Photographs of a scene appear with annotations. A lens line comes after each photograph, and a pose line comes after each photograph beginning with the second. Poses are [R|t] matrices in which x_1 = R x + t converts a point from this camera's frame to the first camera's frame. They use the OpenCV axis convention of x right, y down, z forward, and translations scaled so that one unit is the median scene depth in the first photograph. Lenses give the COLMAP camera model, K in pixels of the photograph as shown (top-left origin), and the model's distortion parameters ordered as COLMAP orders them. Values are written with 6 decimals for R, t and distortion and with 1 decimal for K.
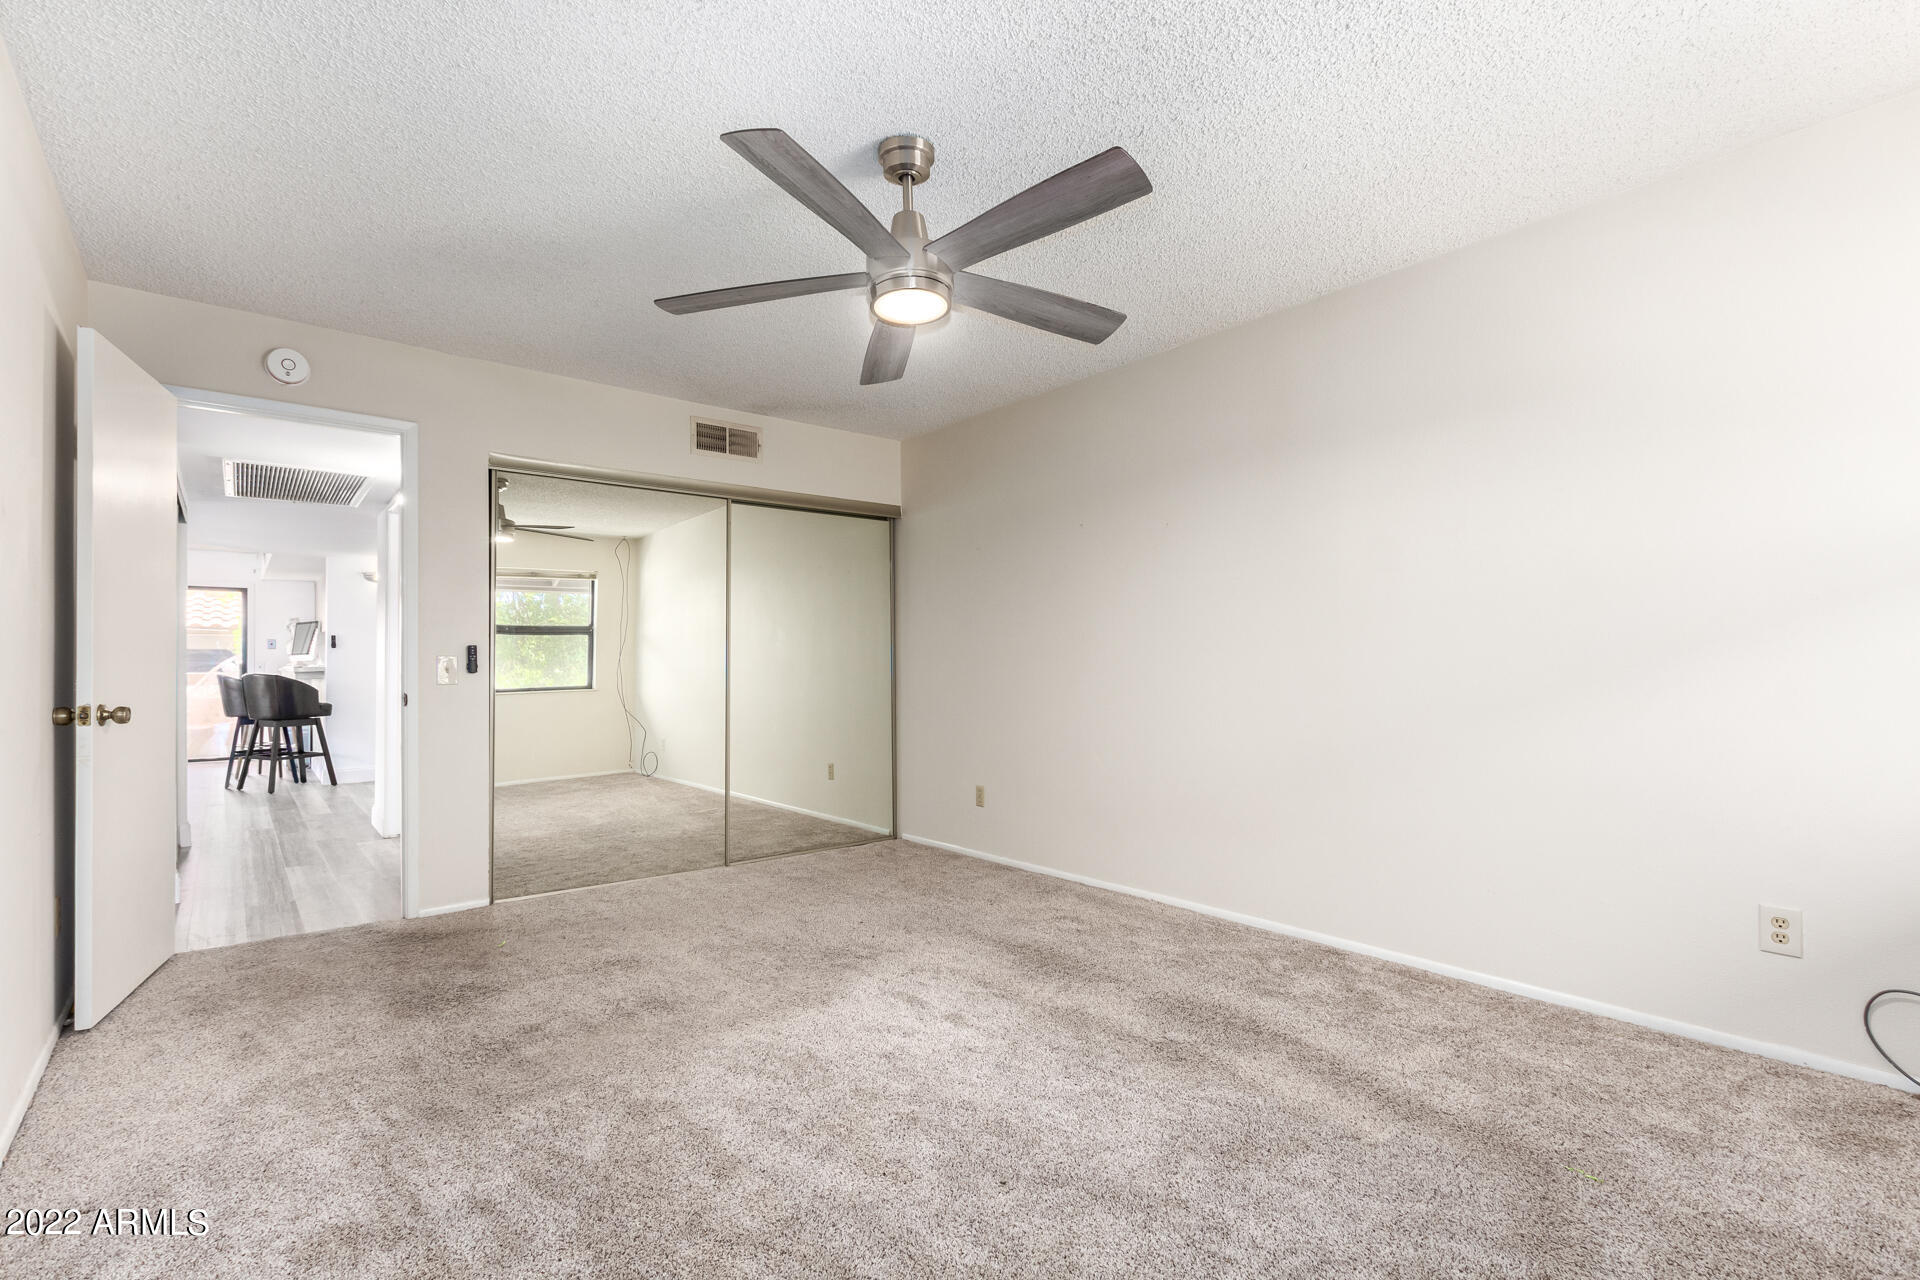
lens RADIAL K [[890.8, 0, 954.7], [0, 890.8, 662.1], [0, 0, 1]] dist [-0.001155, -0.000170]
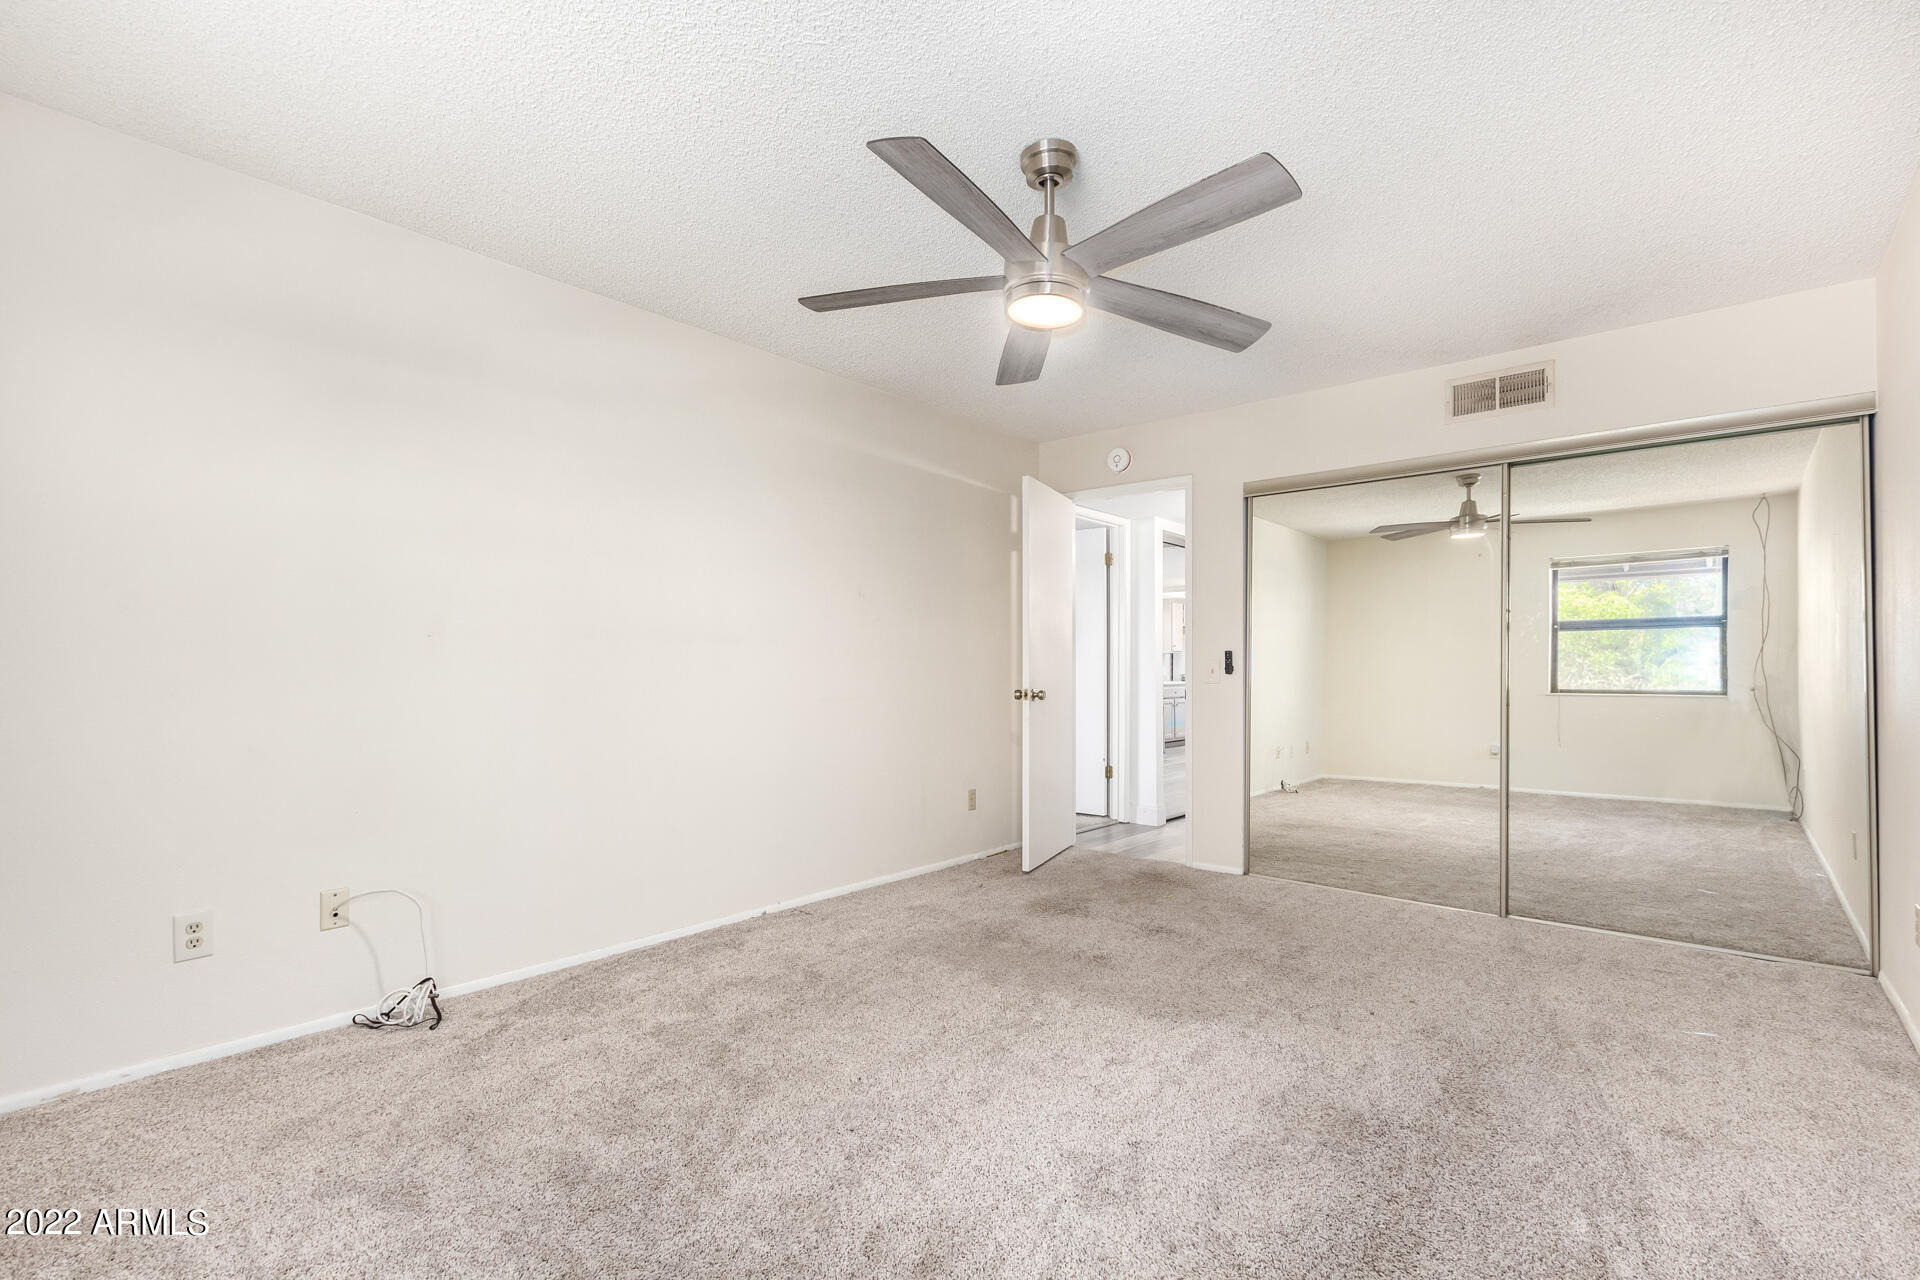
lens RADIAL K [[890.8, 0, 954.7], [0, 890.8, 662.1], [0, 0, 1]] dist [-0.001155, -0.000170]
pose [[0.145473, 0.000786, -0.989362, 0.595325], [0.002869, 0.999995, 0.001216, -0.005819], [0.989358, -0.003015, 0.145470, 0.484844]]
